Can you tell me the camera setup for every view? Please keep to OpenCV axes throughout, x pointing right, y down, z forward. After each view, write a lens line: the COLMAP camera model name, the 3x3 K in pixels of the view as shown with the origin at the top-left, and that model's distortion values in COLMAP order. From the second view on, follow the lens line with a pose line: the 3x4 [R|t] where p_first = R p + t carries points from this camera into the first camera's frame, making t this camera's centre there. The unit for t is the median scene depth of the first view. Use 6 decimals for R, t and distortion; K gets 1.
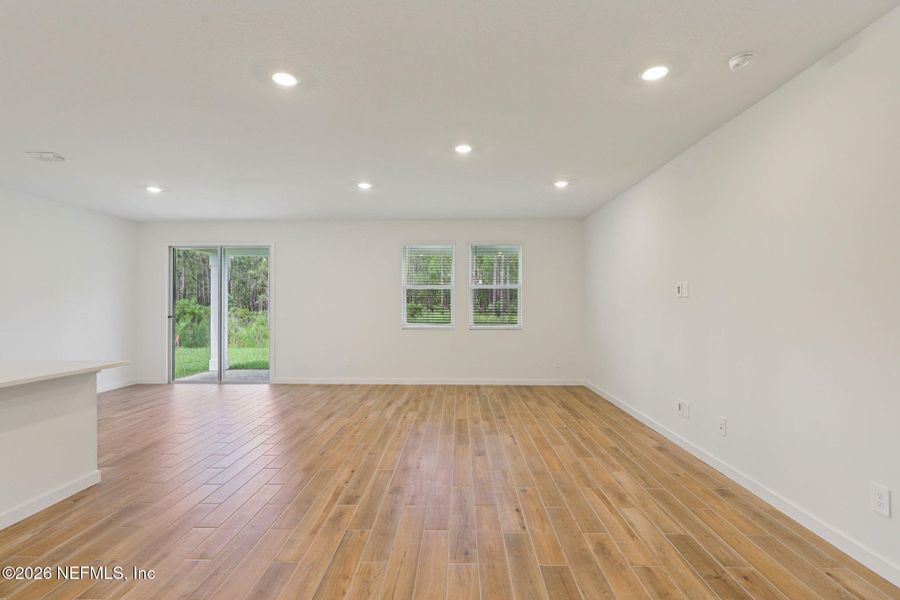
lens RADIAL K [[416.6, 0, 451.9], [0, 416.6, 306.3], [0, 0, 1]] dist [0.002270, 0.000199]
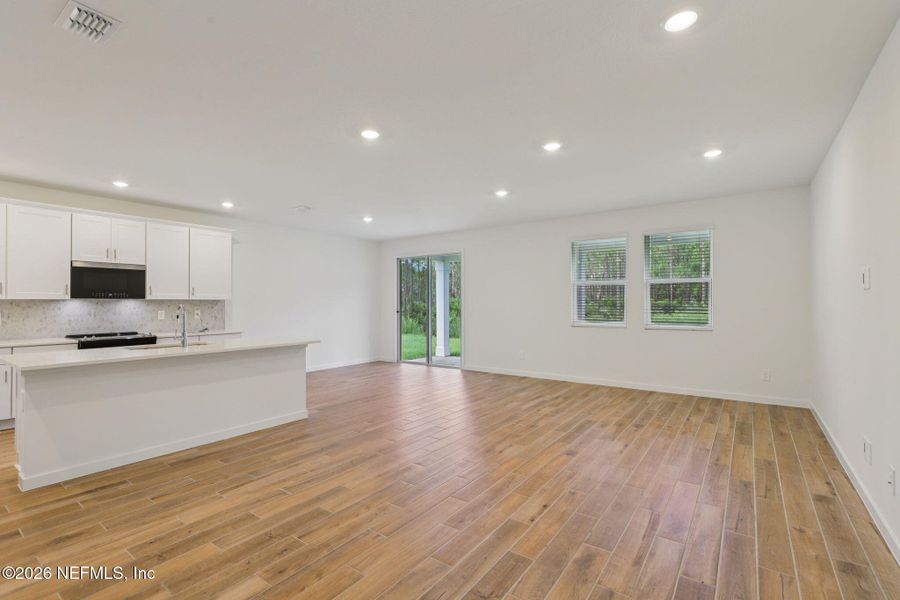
lens RADIAL K [[416.6, 0, 451.9], [0, 416.6, 306.3], [0, 0, 1]] dist [0.002270, 0.000199]
pose [[0.821503, 0.001833, -0.570201, 0.249540], [0.002030, 0.999979, 0.006139, 0.000203], [0.570200, -0.006201, 0.821482, 0.022297]]
